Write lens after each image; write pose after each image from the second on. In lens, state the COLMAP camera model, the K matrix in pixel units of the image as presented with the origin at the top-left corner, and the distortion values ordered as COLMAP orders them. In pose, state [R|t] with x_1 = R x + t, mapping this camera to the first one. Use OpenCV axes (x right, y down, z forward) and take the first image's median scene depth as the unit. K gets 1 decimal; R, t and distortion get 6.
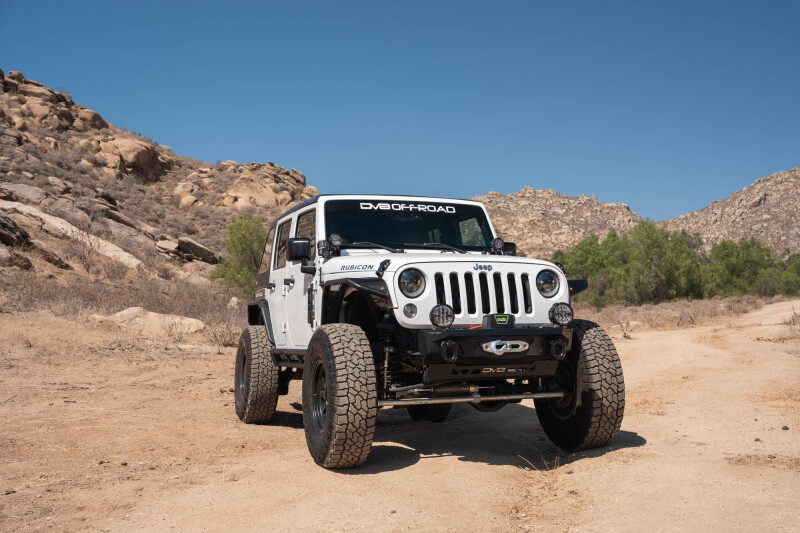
lens RADIAL K [[892.3, 0, 400.0], [0, 892.3, 266.5], [0, 0, 1]] dist [0.092552, 0.034038]
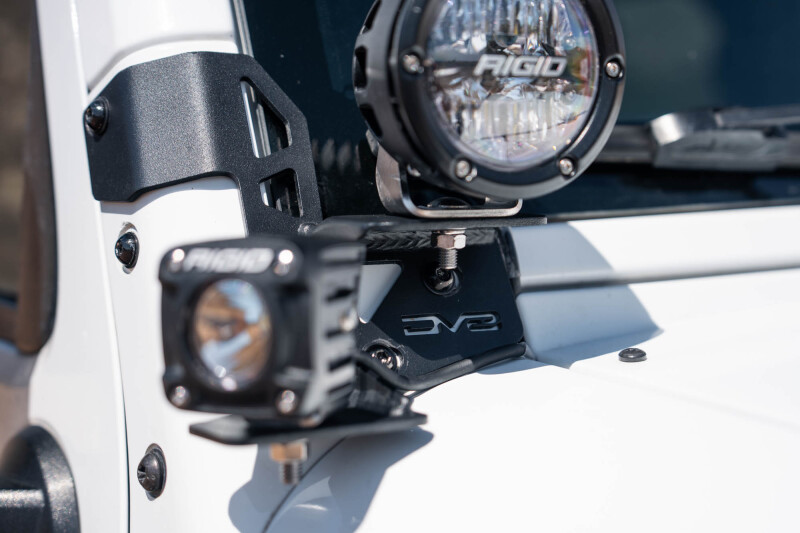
lens RADIAL K [[1262.5, 0, 440.0], [0, 1262.5, 288.1], [0, 0, 1]] dist [0.217201, 0.023072]
pose [[0.961657, -0.014987, 0.273843, -0.103484], [-0.028873, 0.987425, 0.155432, -0.030757], [-0.272729, -0.157379, 0.949132, 1.005341]]
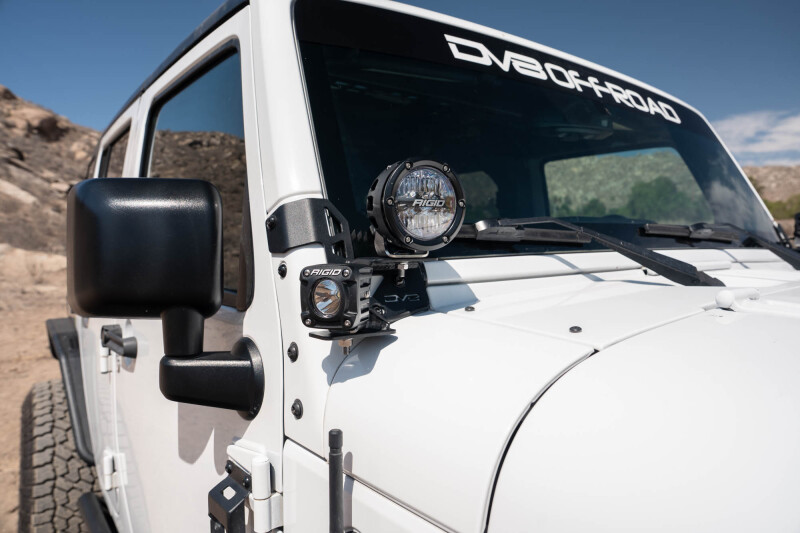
lens RADIAL K [[529.9, 0, 400.0], [0, 529.9, 266.5], [0, 0, 1]] dist [-0.025772, 0.000284]
pose [[0.953789, -0.004377, 0.300444, -0.108719], [-0.028731, 0.993984, 0.105691, -0.030854], [-0.299099, -0.109439, 0.947925, 0.995473]]
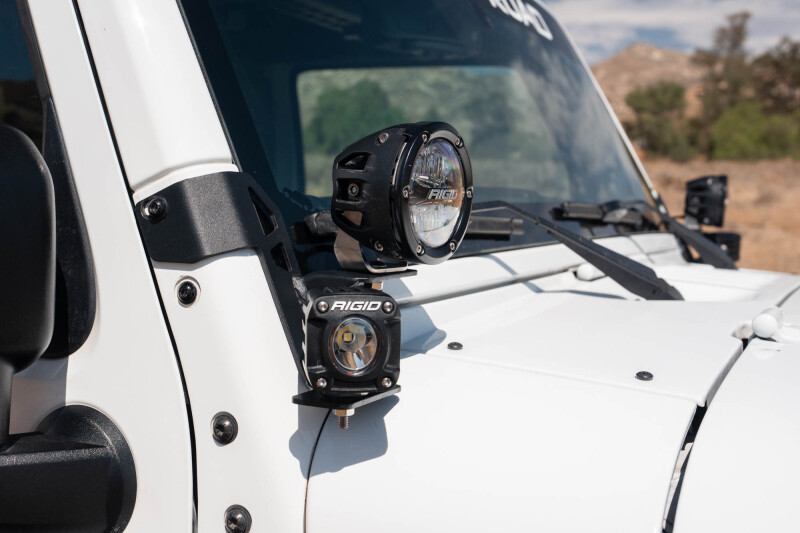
lens RADIAL K [[910.3, 0, 400.0], [0, 910.3, 266.5], [0, 0, 1]] dist [0.104183, -0.000909]
pose [[0.766832, -0.008627, 0.641789, -0.146732], [-0.080872, 0.990642, 0.109946, -0.034987], [-0.636732, -0.136213, 0.758959, 1.003446]]
